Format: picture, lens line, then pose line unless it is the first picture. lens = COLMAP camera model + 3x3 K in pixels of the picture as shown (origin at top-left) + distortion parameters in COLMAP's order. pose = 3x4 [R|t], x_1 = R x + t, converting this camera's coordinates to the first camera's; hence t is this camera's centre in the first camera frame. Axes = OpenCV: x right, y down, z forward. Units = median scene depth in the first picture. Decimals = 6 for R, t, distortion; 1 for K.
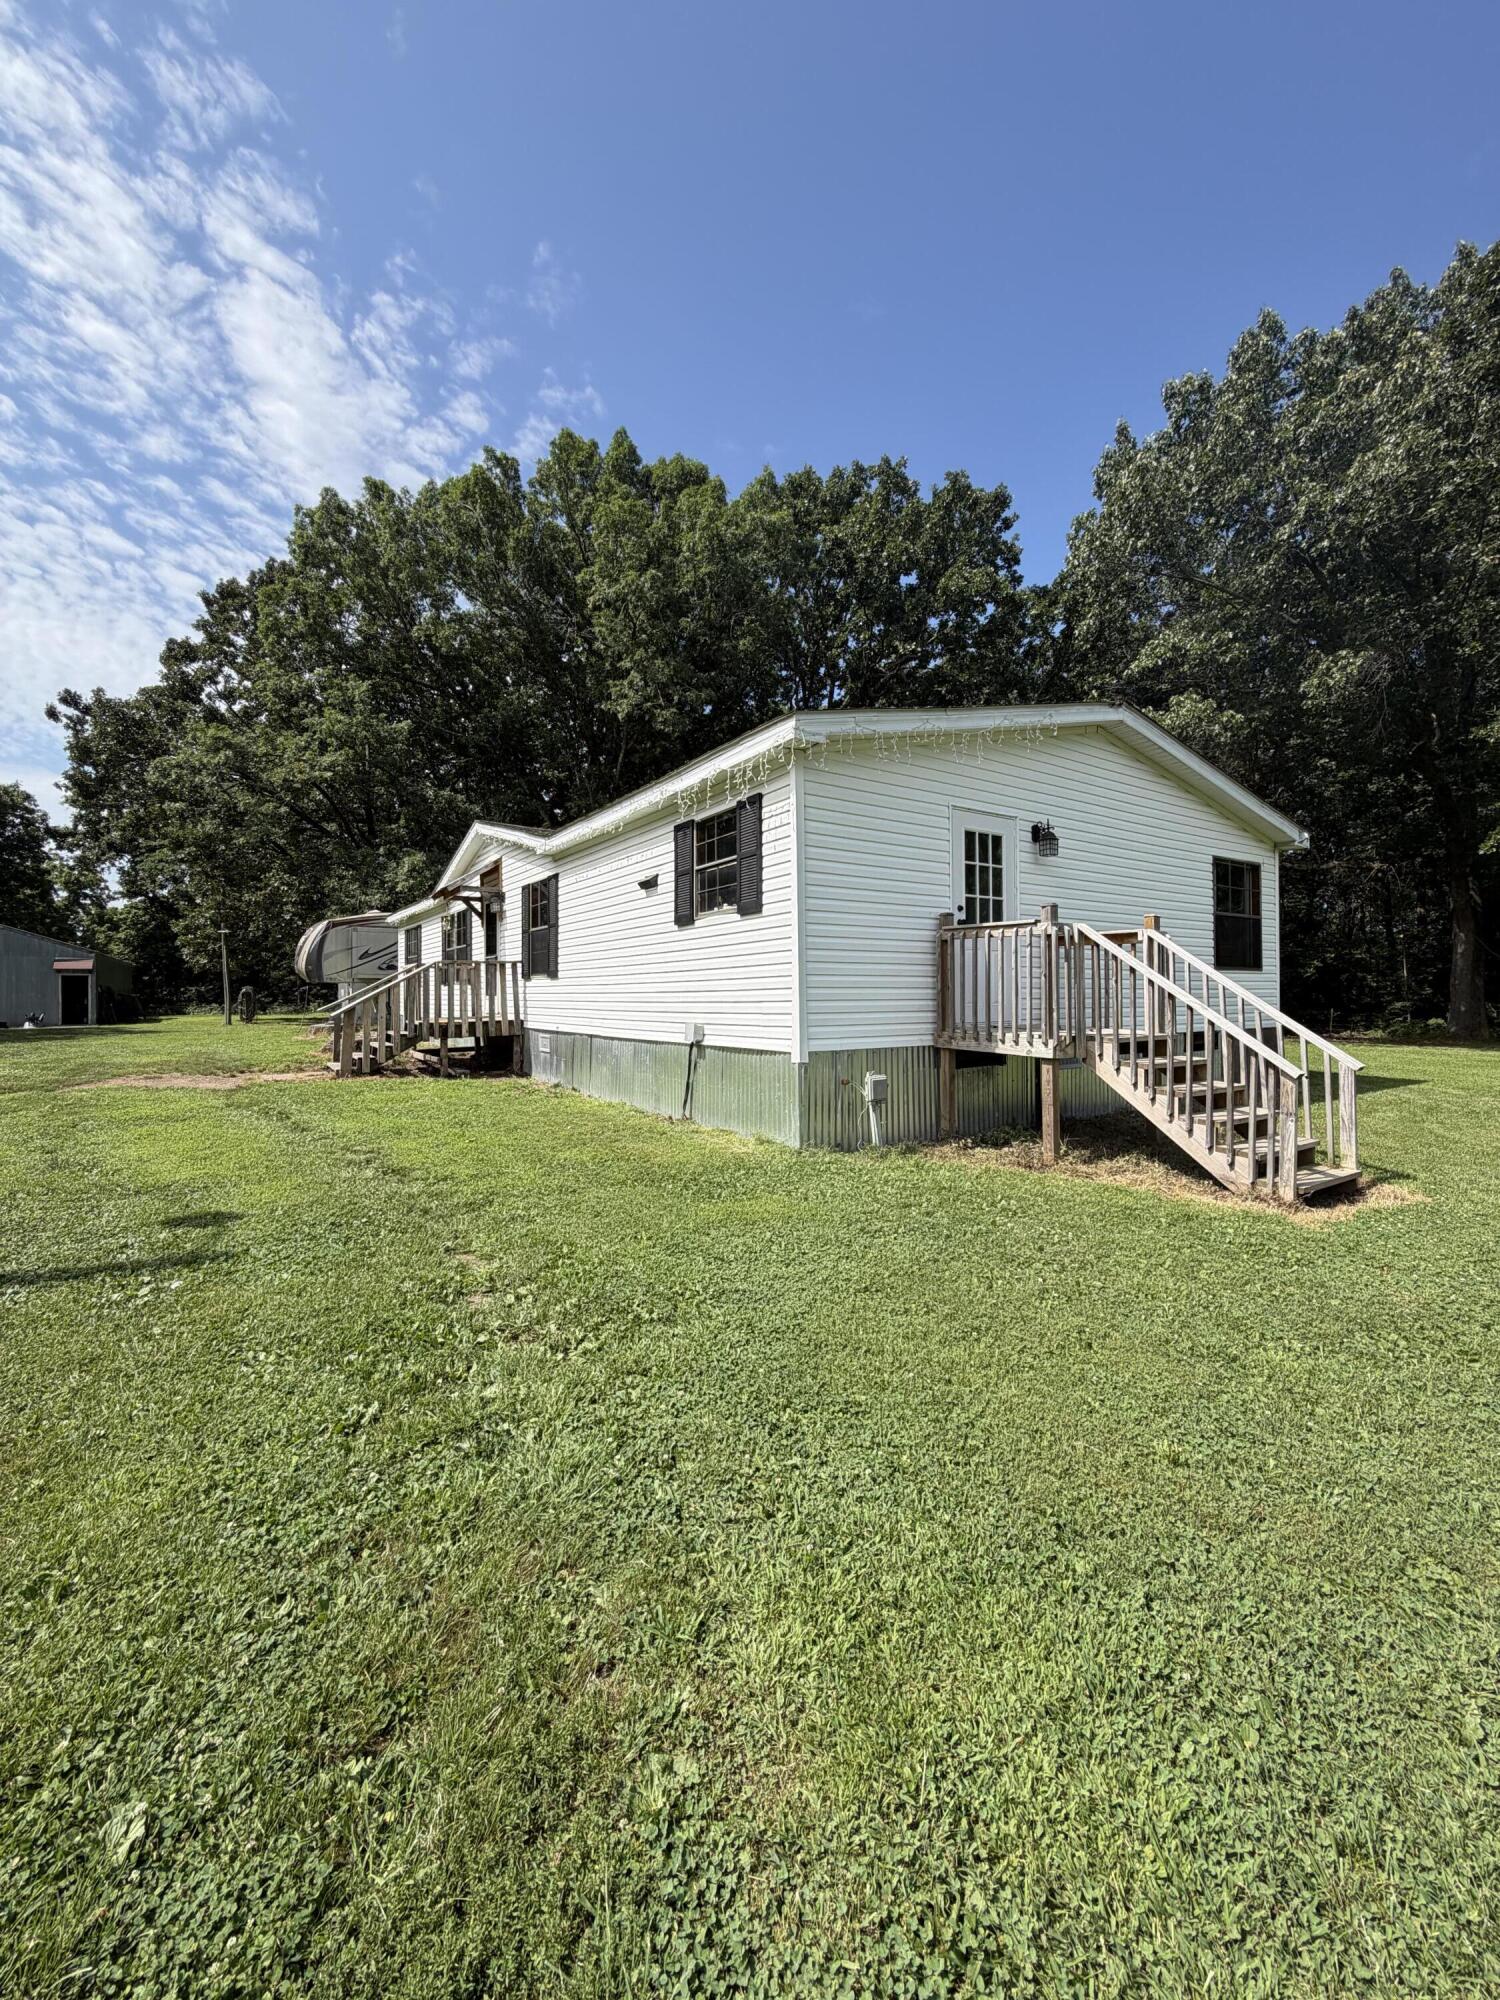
lens RADIAL K [[800.8, 0, 752.0], [0, 800.8, 995.9], [0, 0, 1]] dist [-0.003115, 0.000447]
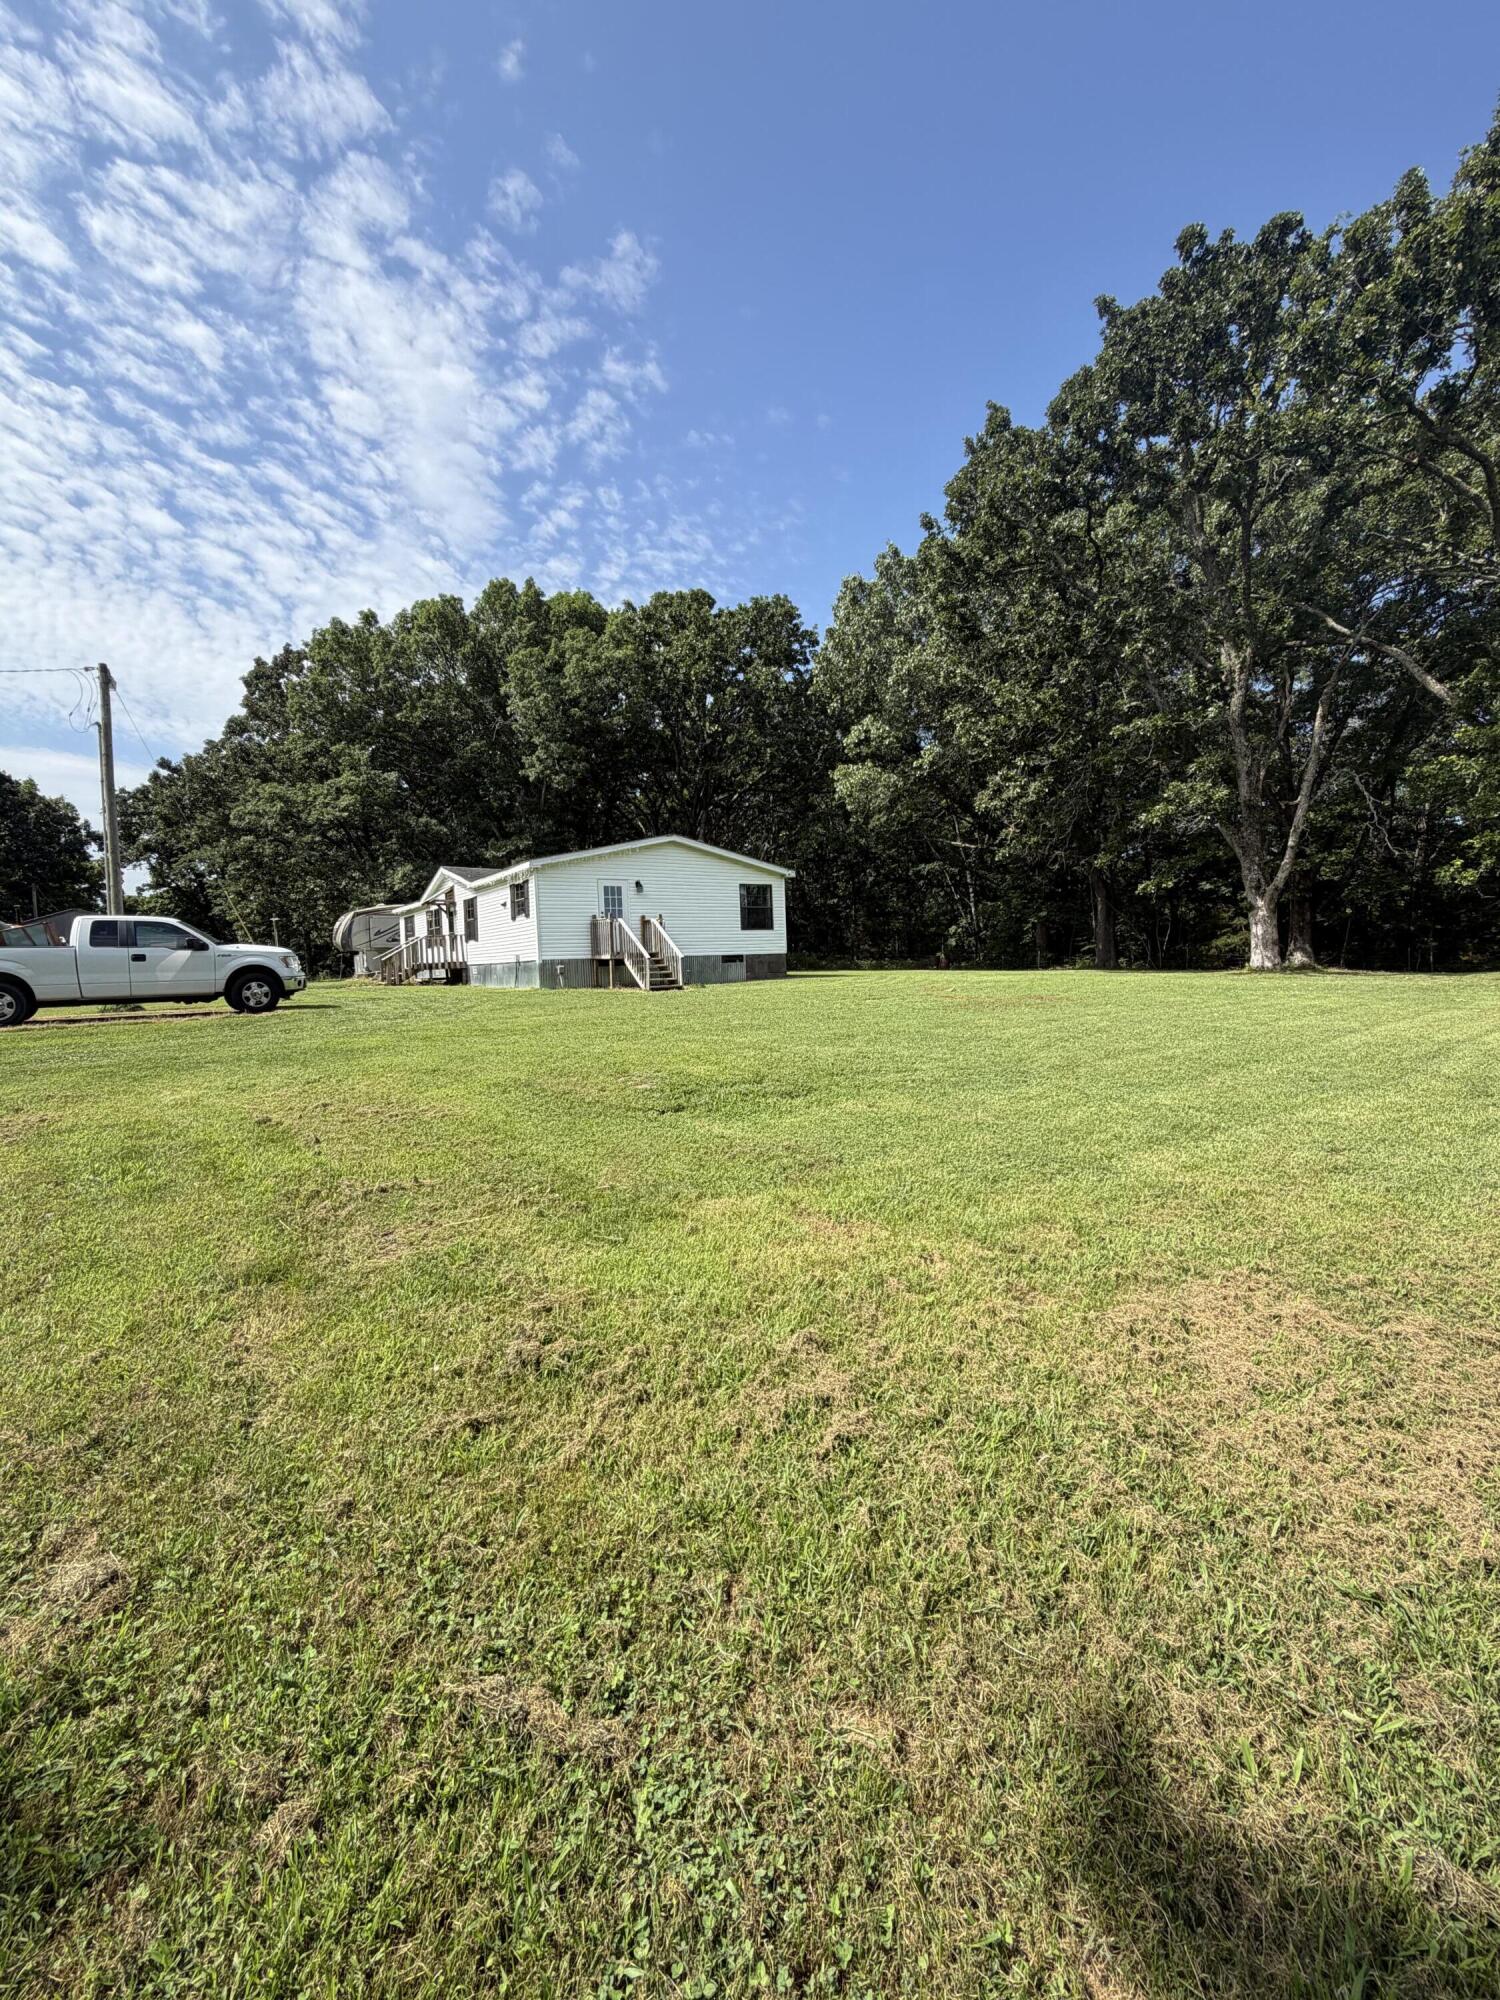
lens RADIAL K [[800.8, 0, 742.9], [0, 800.8, 1001.4], [0, 0, 1]] dist [-0.003115, 0.000447]
pose [[0.999629, -0.026315, 0.007075, 0.414275], [0.025947, 0.998519, 0.047828, 0.050034], [-0.008323, -0.047626, 0.998831, -1.097853]]
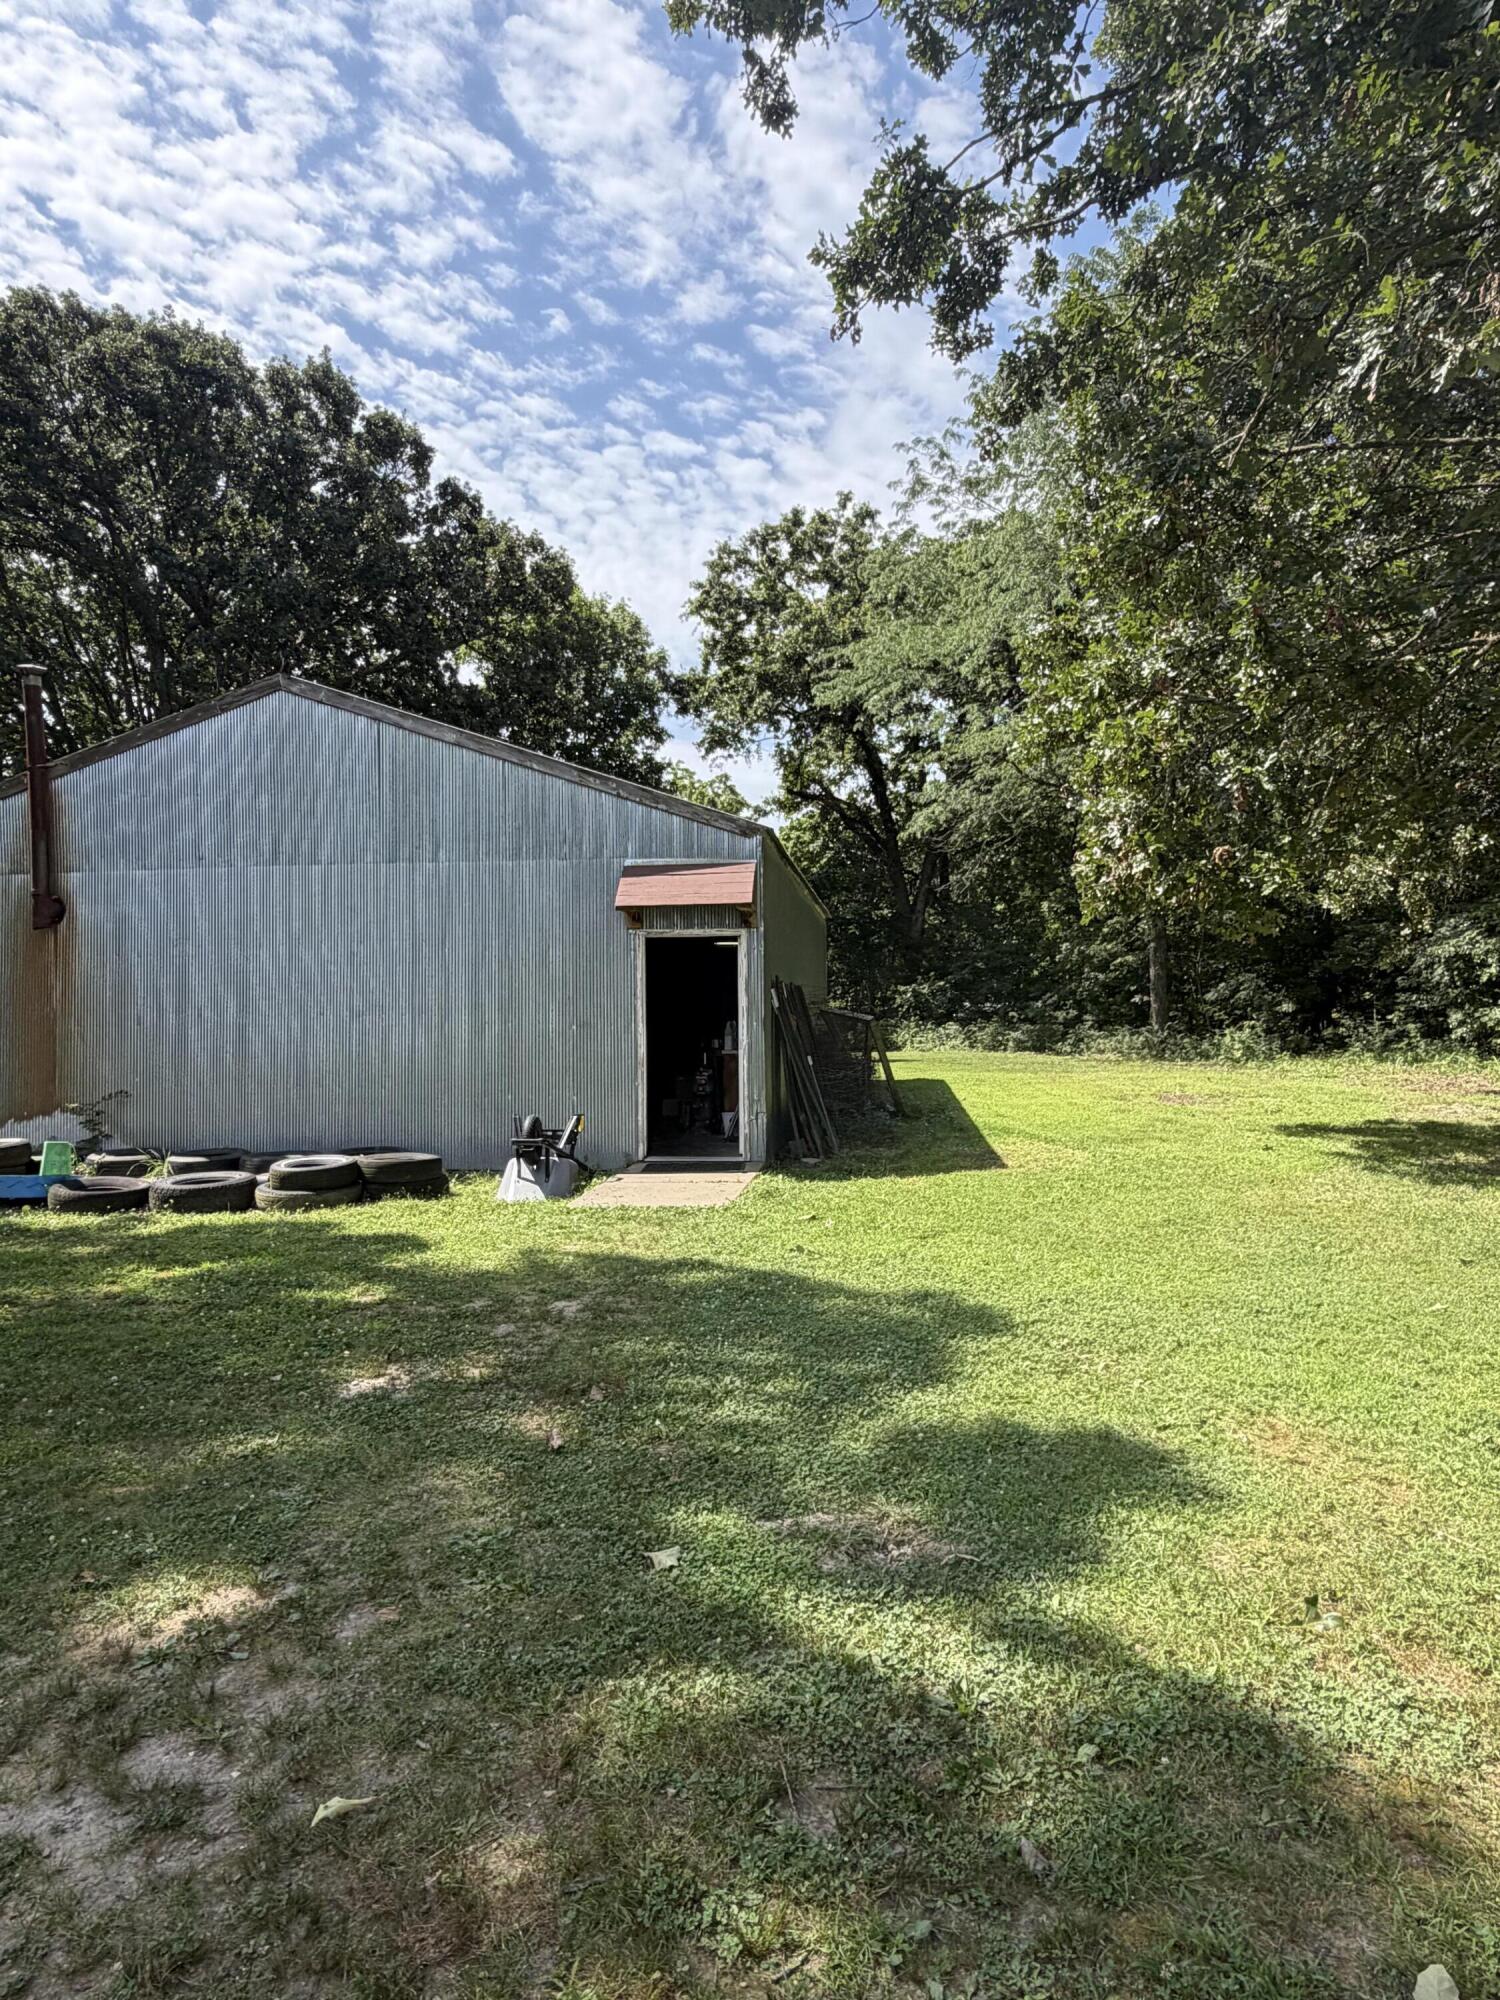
lens RADIAL K [[1221.0, 0, 749.9], [0, 1221.0, 1000.4], [0, 0, 1]] dist [0.000020, 0.002073]
pose [[0.781161, -0.007736, -0.624281, -1.824968], [0.009686, 0.999953, -0.000271, -0.016081], [0.624254, -0.005835, 0.781199, 2.185406]]
